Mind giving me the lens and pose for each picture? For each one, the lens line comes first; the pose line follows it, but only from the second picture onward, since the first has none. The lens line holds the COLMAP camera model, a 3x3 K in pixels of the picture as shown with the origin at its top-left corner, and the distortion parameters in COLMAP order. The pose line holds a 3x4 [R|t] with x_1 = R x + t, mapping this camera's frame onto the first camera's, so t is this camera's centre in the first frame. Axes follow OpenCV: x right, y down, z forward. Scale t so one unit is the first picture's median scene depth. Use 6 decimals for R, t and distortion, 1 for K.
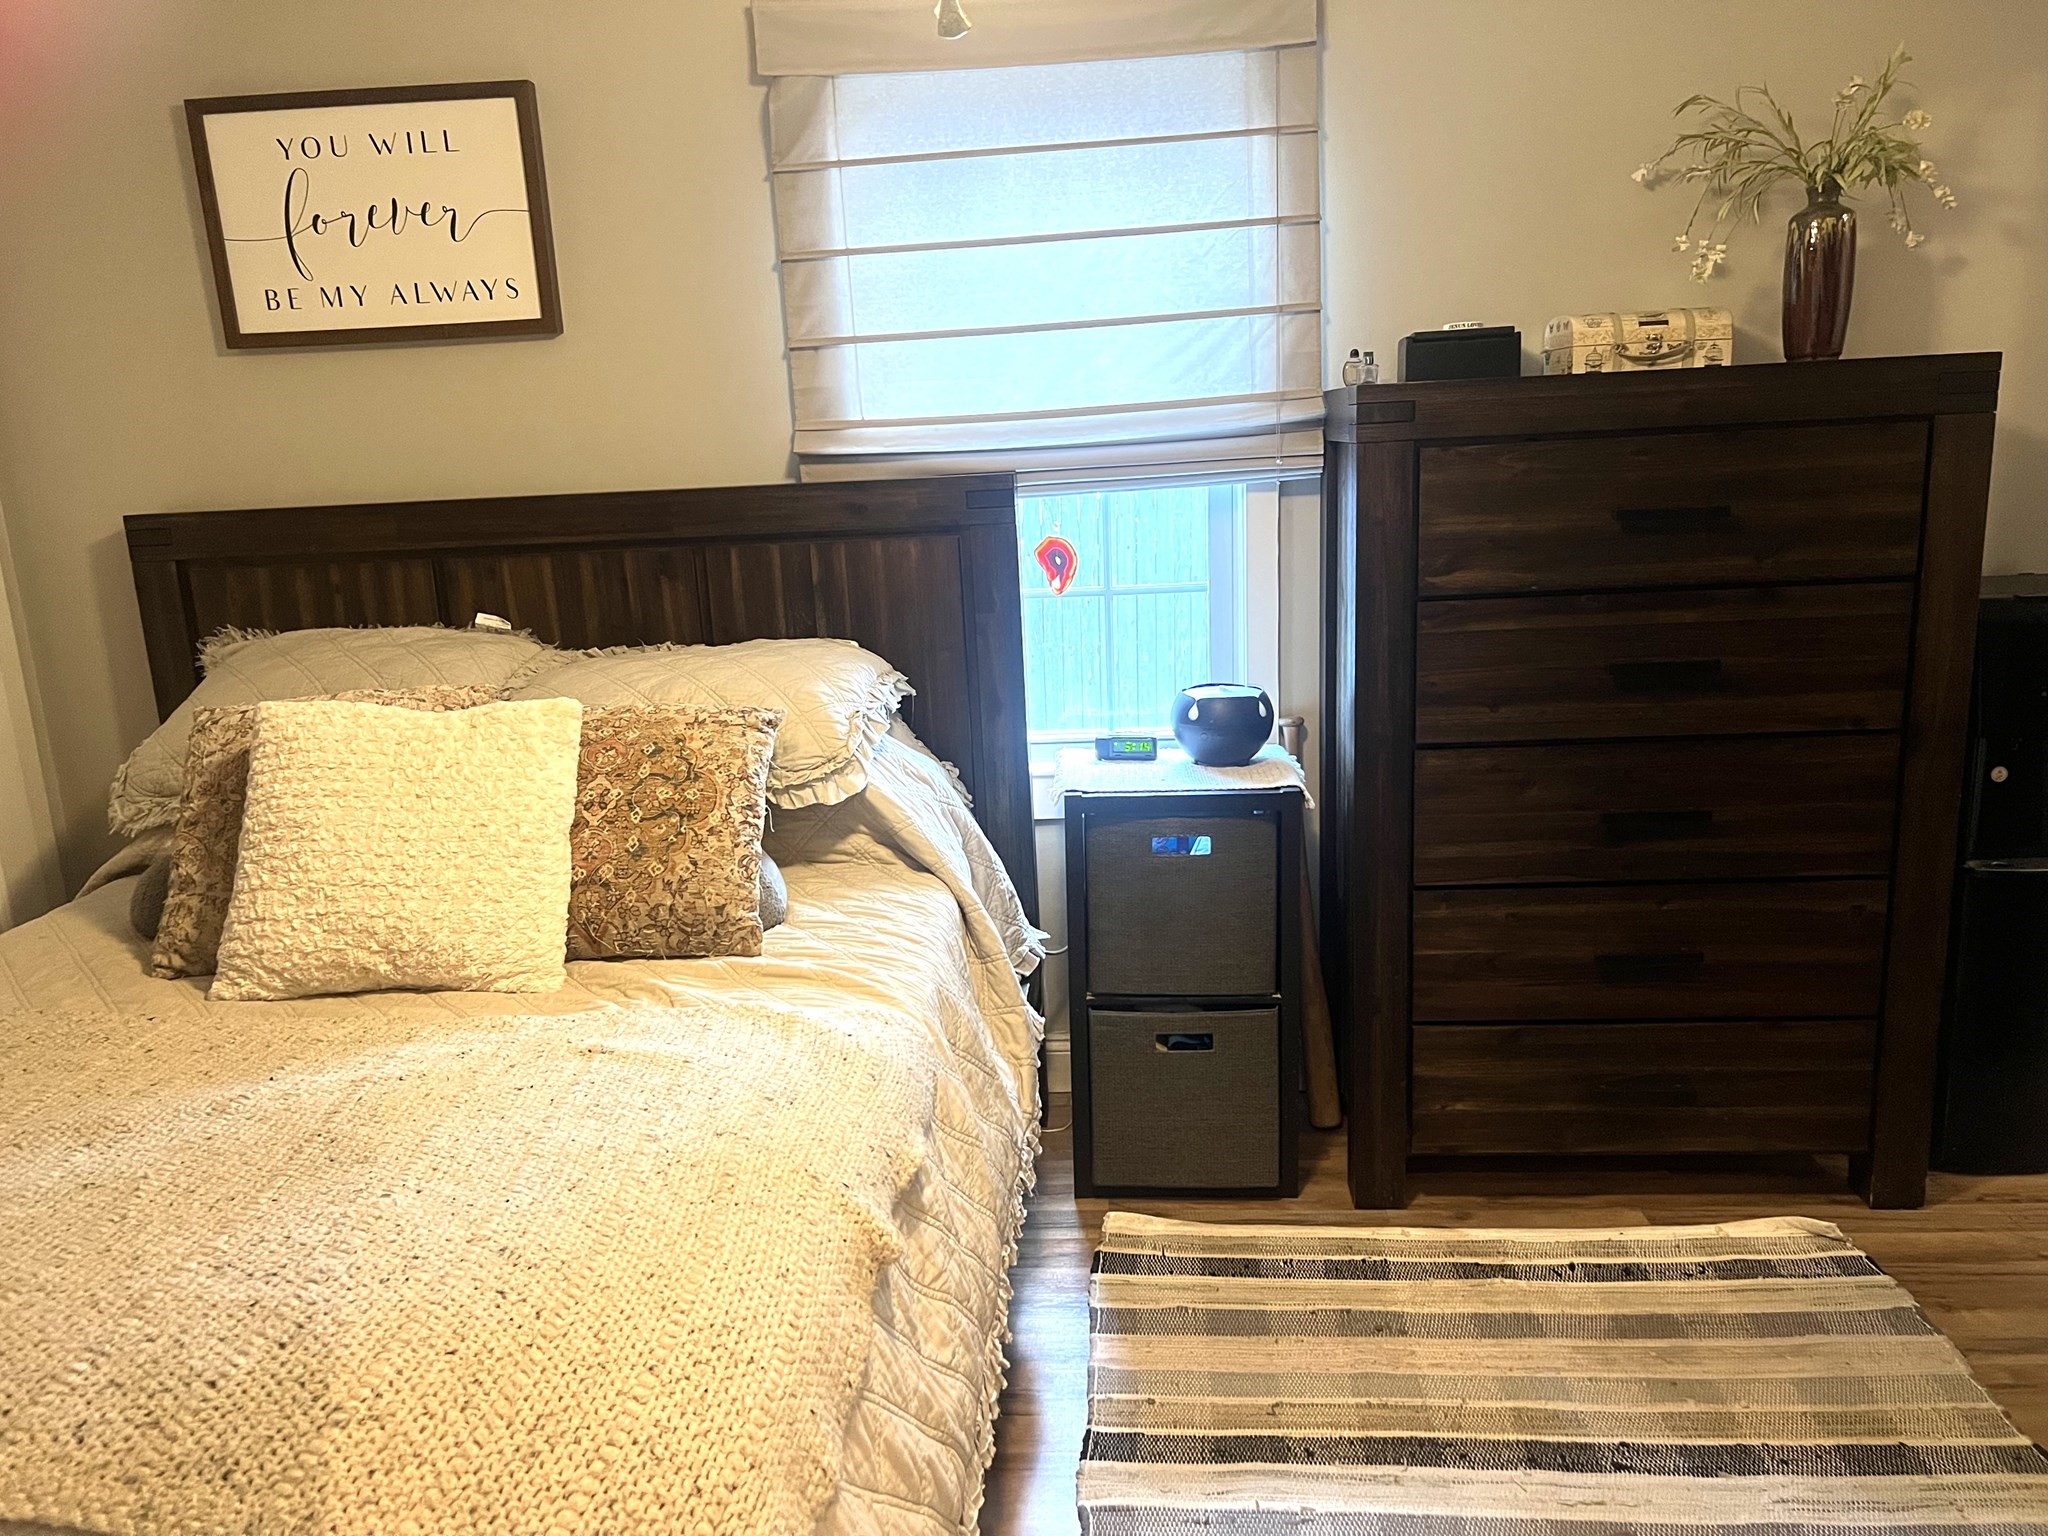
lens RADIAL K [[1547.3, 0, 1008.9], [0, 1547.3, 781.7], [0, 0, 1]] dist [0.052099, -0.051987]
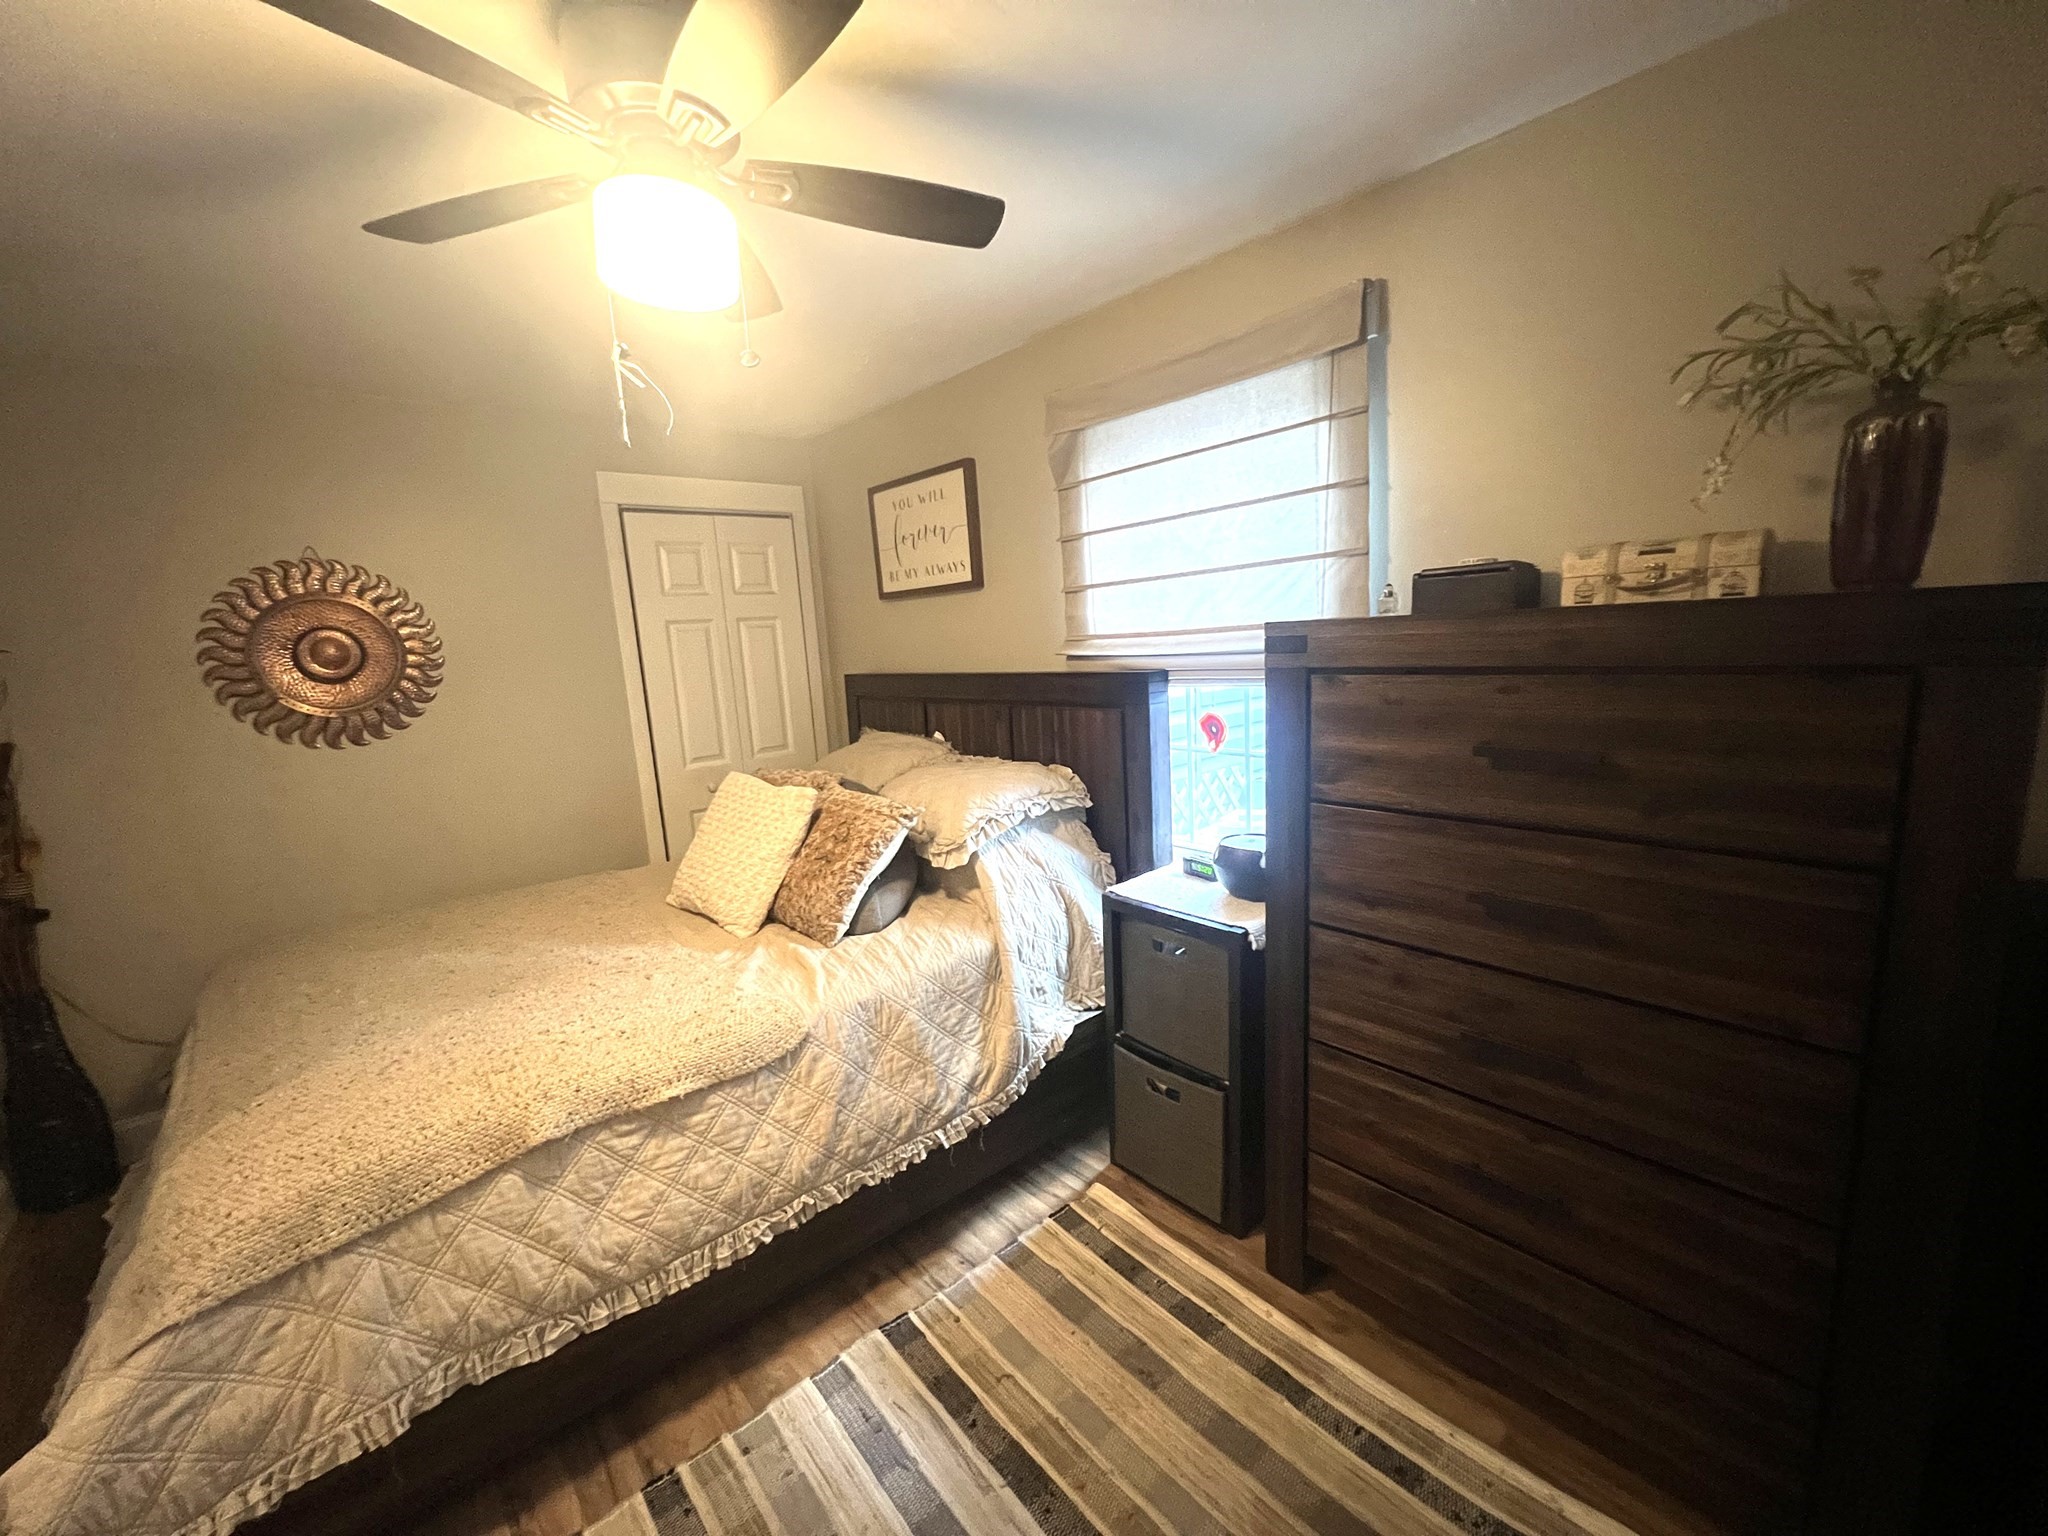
lens RADIAL K [[819.0, 0, 1019.8], [0, 819.0, 768.2], [0, 0, 1]] dist [0.001584, -0.000009]
pose [[0.713015, 0.122438, -0.690375, 0.485920], [-0.137527, 0.989930, 0.033527, -0.120703], [0.687529, 0.071040, 0.722674, 0.361641]]
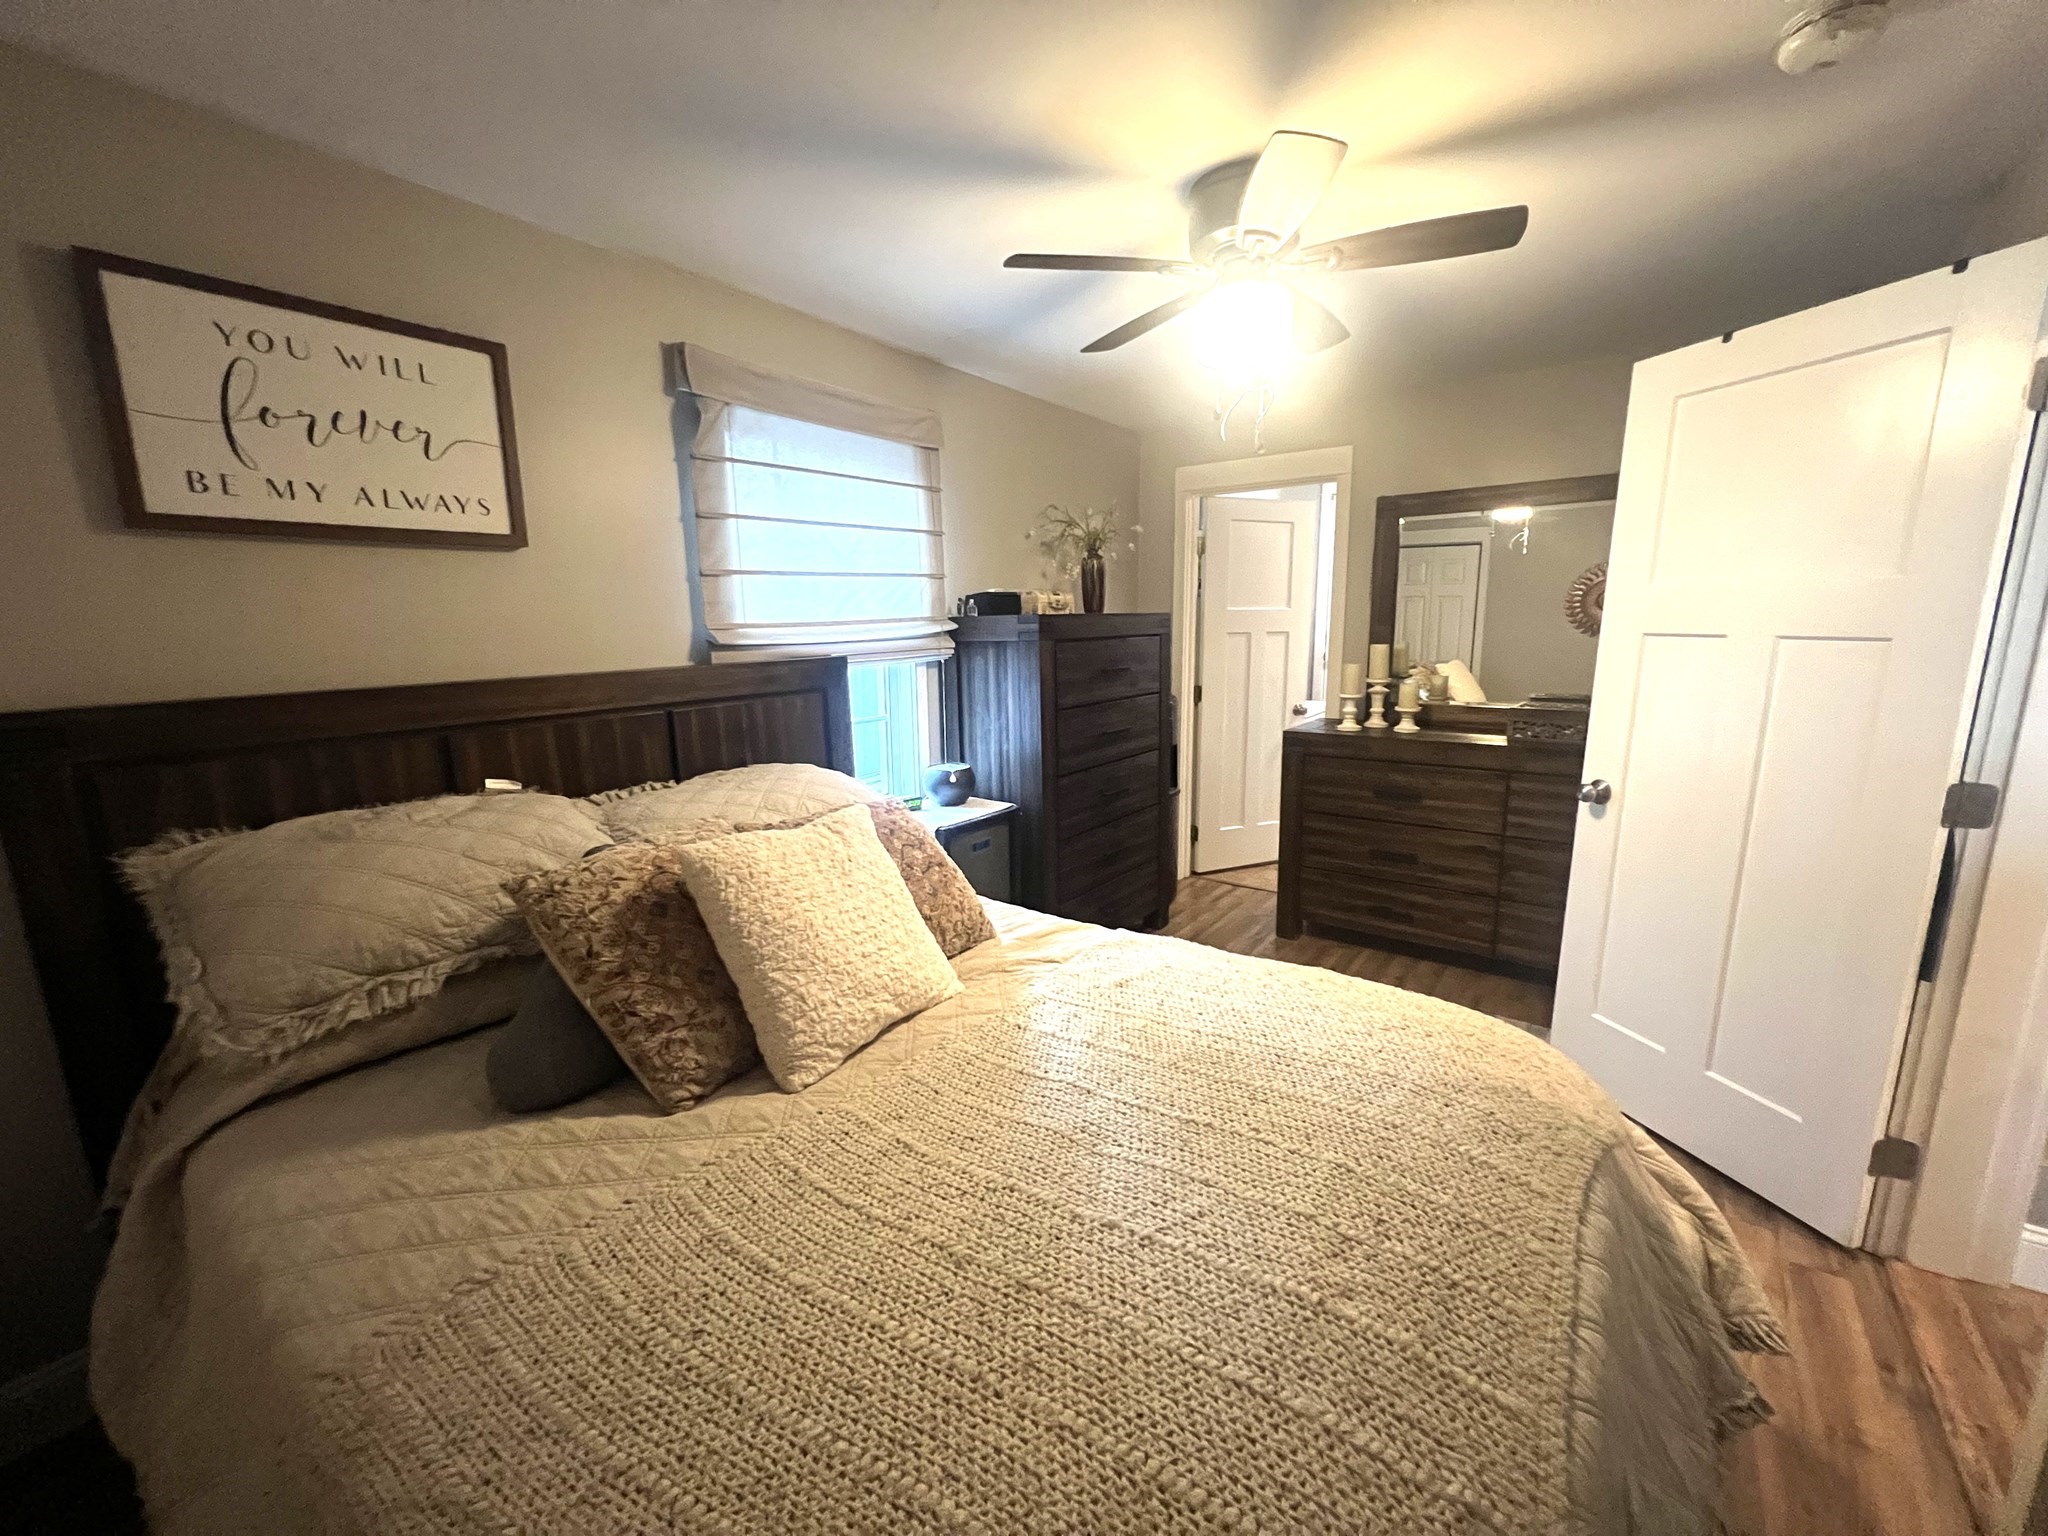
lens RADIAL K [[819.0, 0, 1022.0], [0, 819.0, 765.3], [0, 0, 1]] dist [0.001584, -0.000009]
pose [[0.549379, -0.111581, 0.828090, -0.676188], [0.180875, 0.983426, 0.012514, -0.058449], [-0.815761, 0.142906, 0.560456, 0.362655]]
